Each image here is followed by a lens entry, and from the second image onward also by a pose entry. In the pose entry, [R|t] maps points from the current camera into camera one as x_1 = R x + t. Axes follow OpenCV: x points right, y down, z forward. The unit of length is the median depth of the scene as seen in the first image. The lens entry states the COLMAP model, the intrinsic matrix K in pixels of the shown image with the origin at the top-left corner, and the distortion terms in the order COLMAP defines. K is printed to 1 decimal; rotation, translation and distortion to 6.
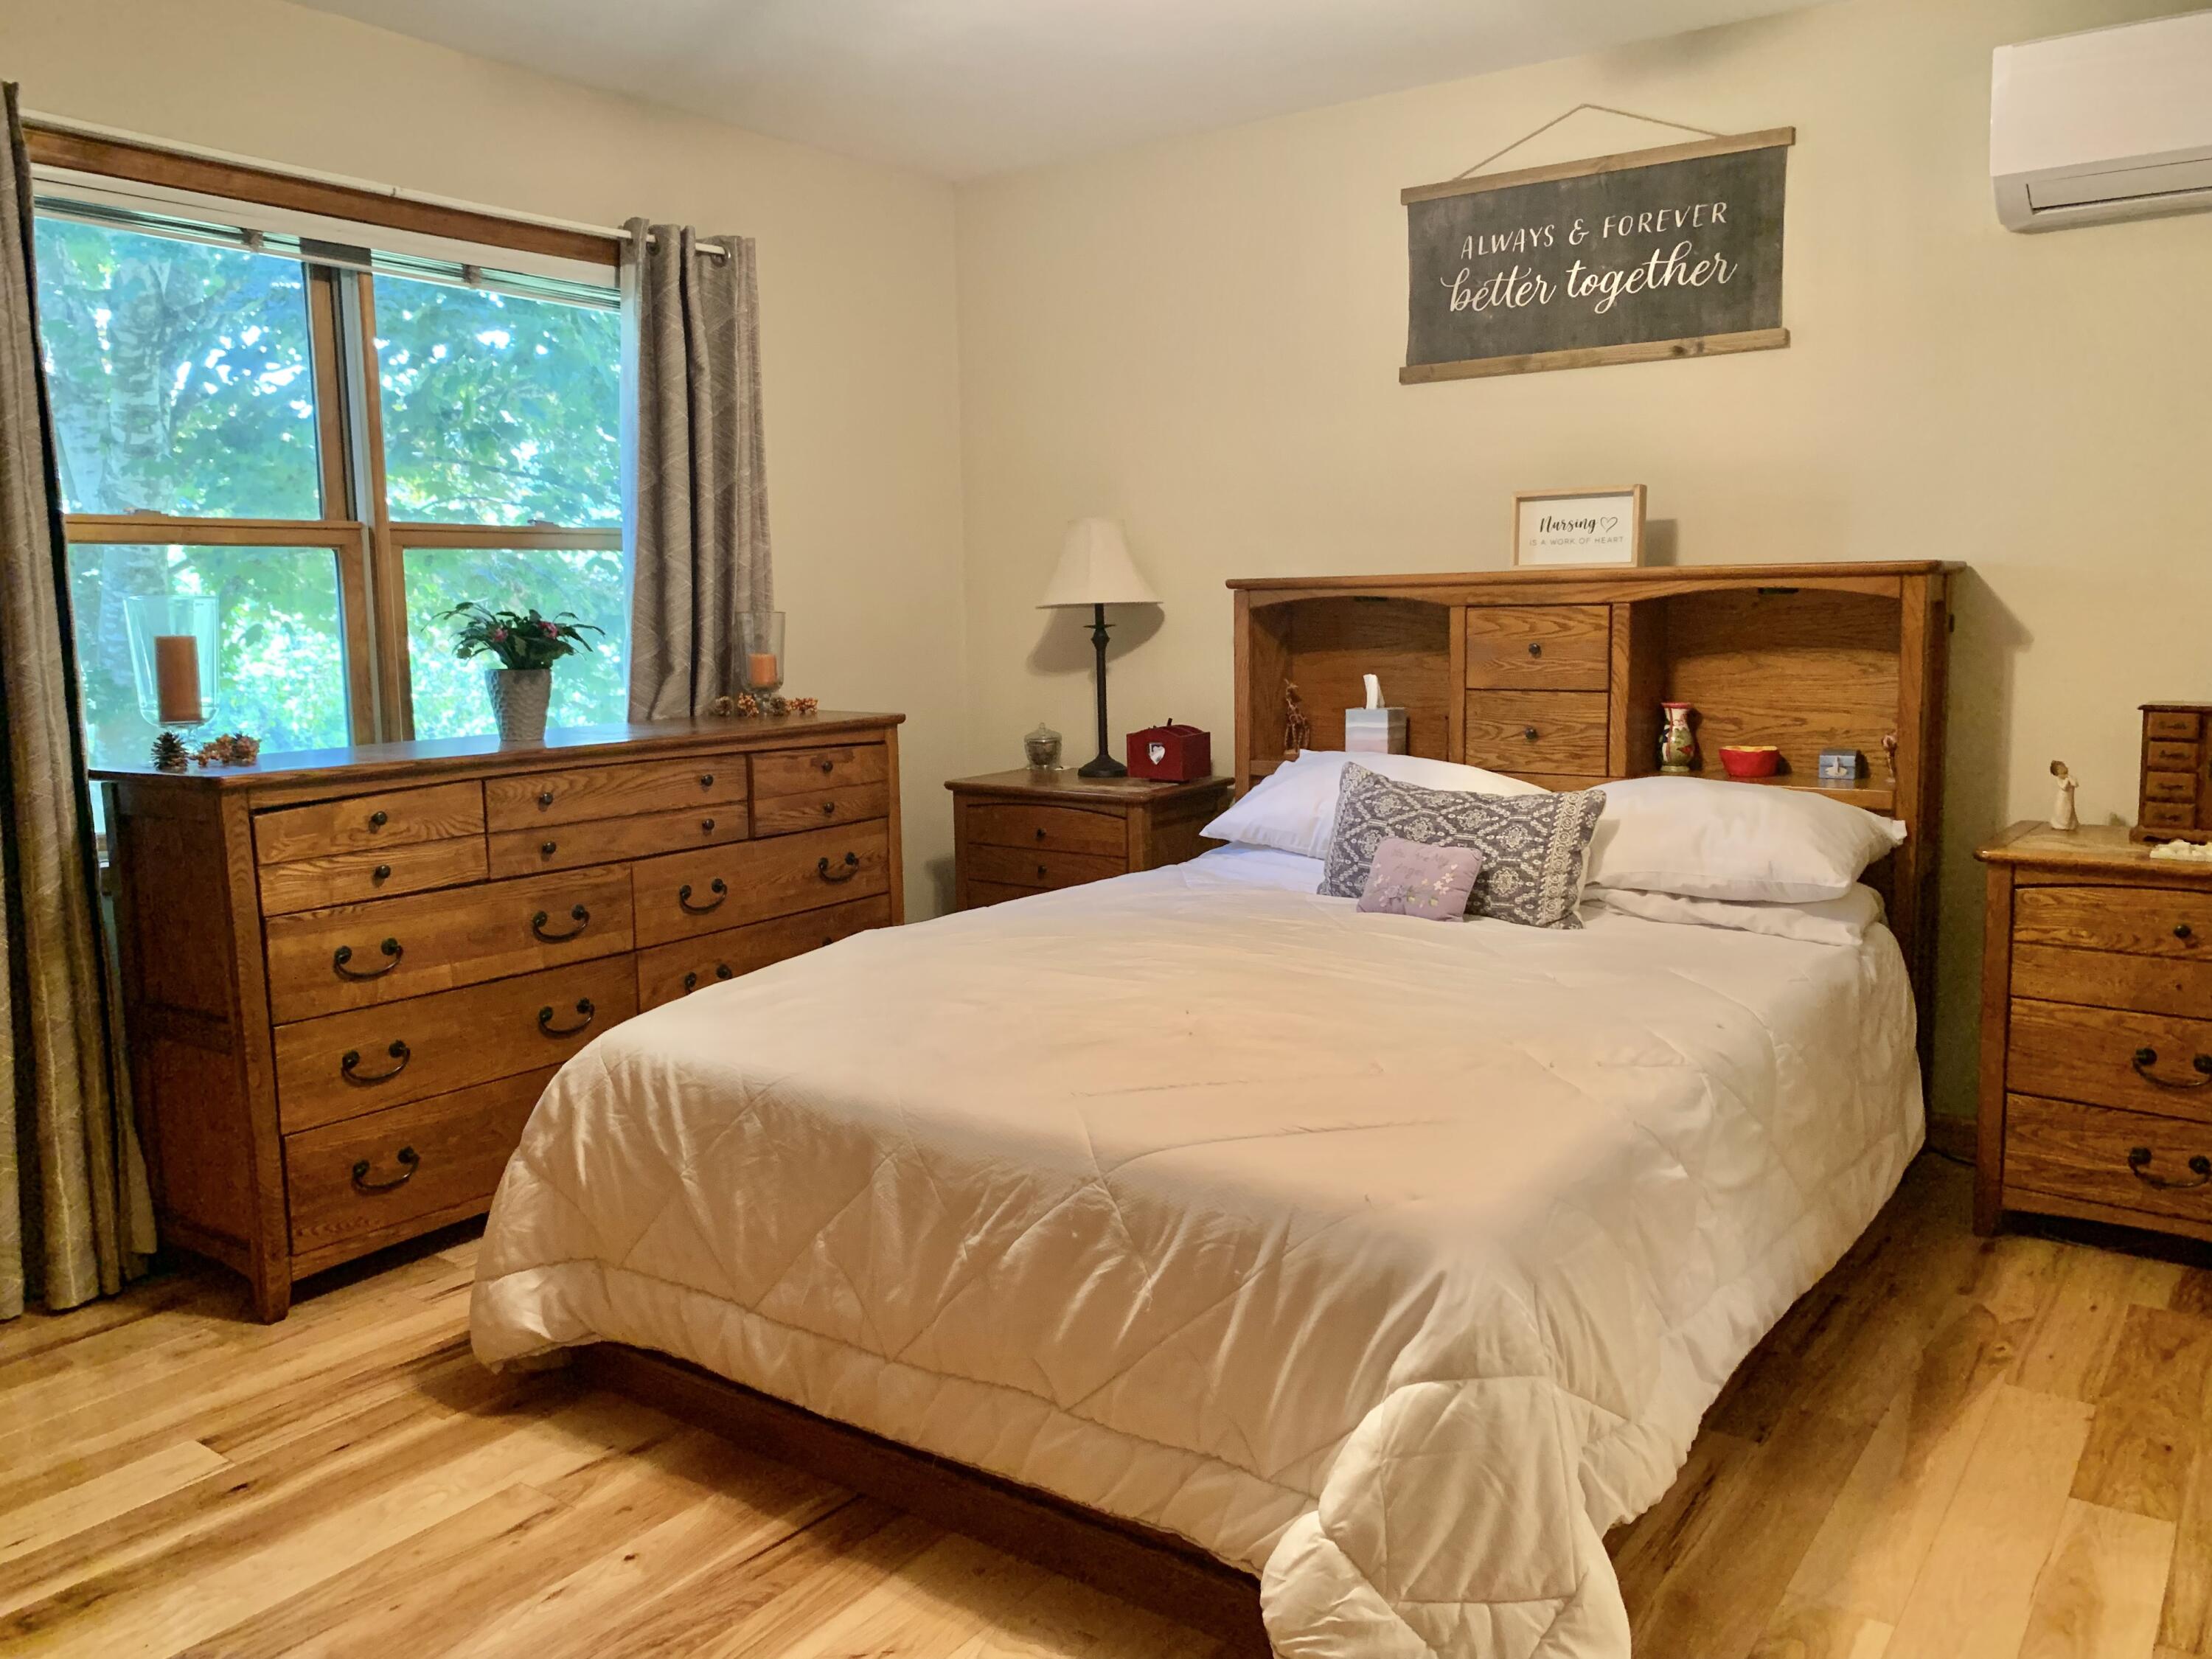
lens RADIAL K [[1777.8, 0, 1029.1], [0, 1777.8, 826.4], [0, 0, 1]] dist [0.163793, -0.361502]
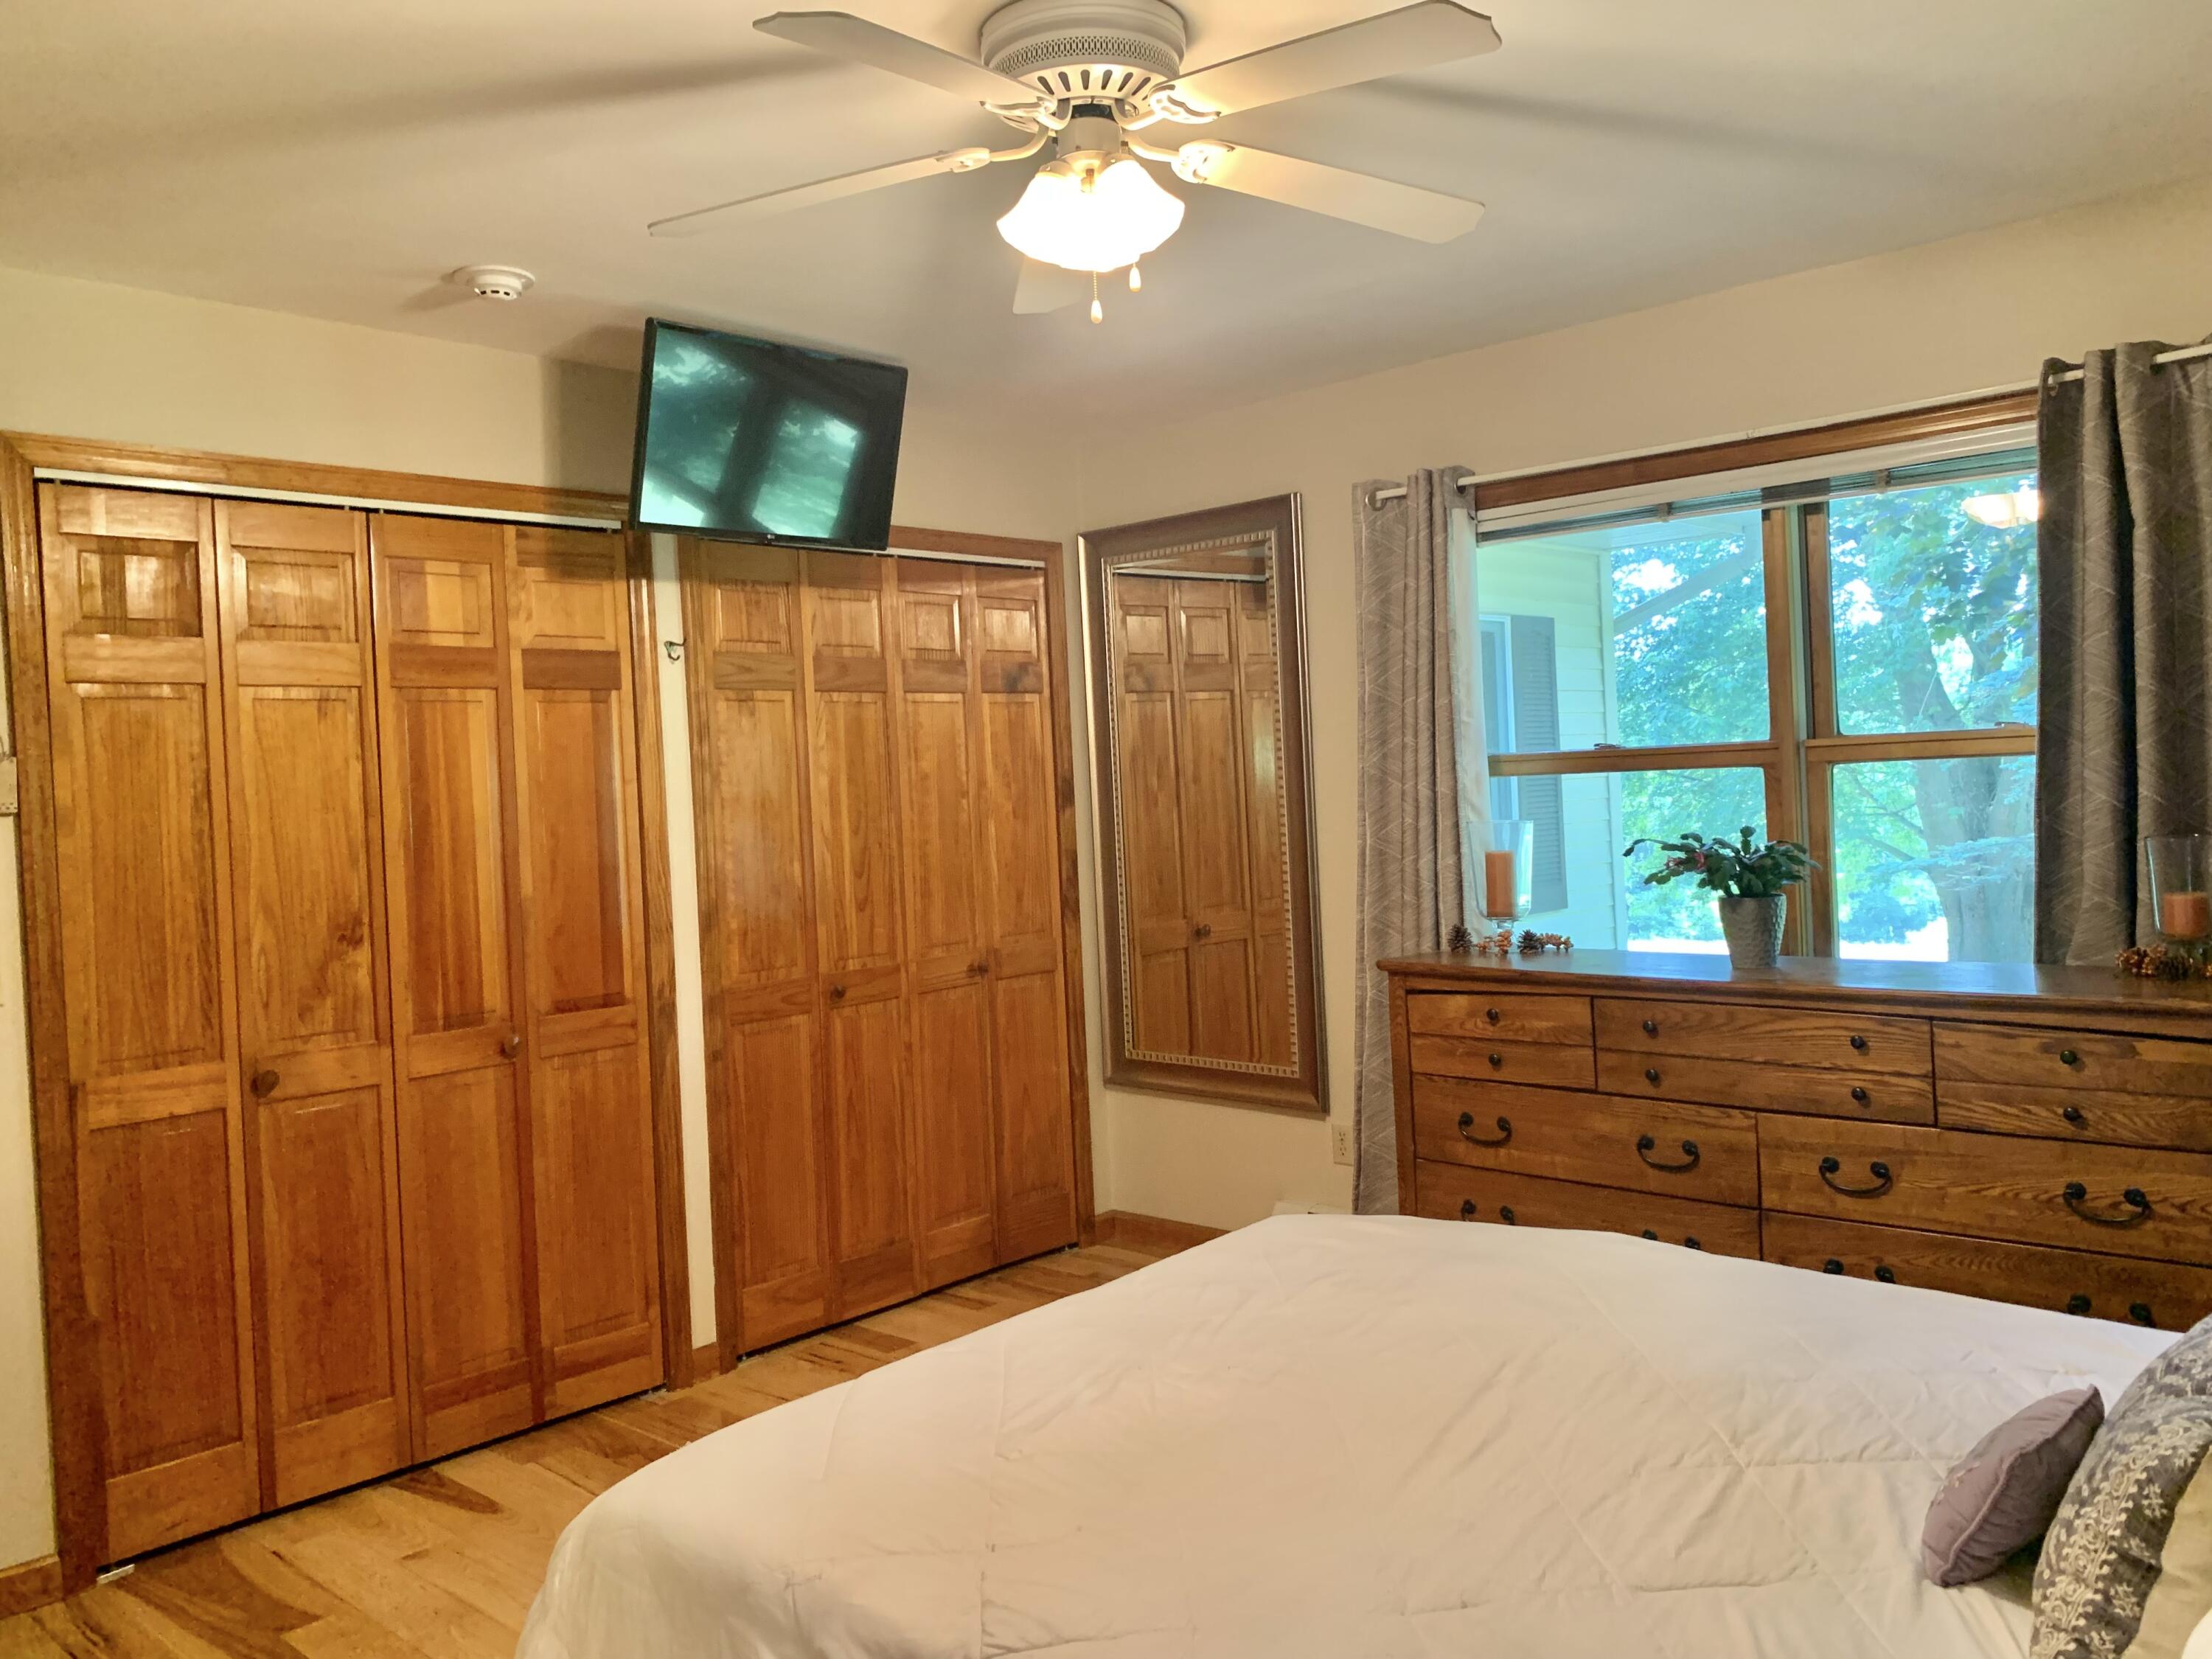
lens RADIAL K [[1701.5, 0, 1097.7], [0, 1701.5, 788.6], [0, 0, 1]] dist [-0.007753, -0.010072]
pose [[-0.115019, 0.027206, -0.992991, 0.656569], [-0.079242, 0.996188, 0.036472, -0.145836], [0.990198, 0.082882, -0.112424, 0.720971]]
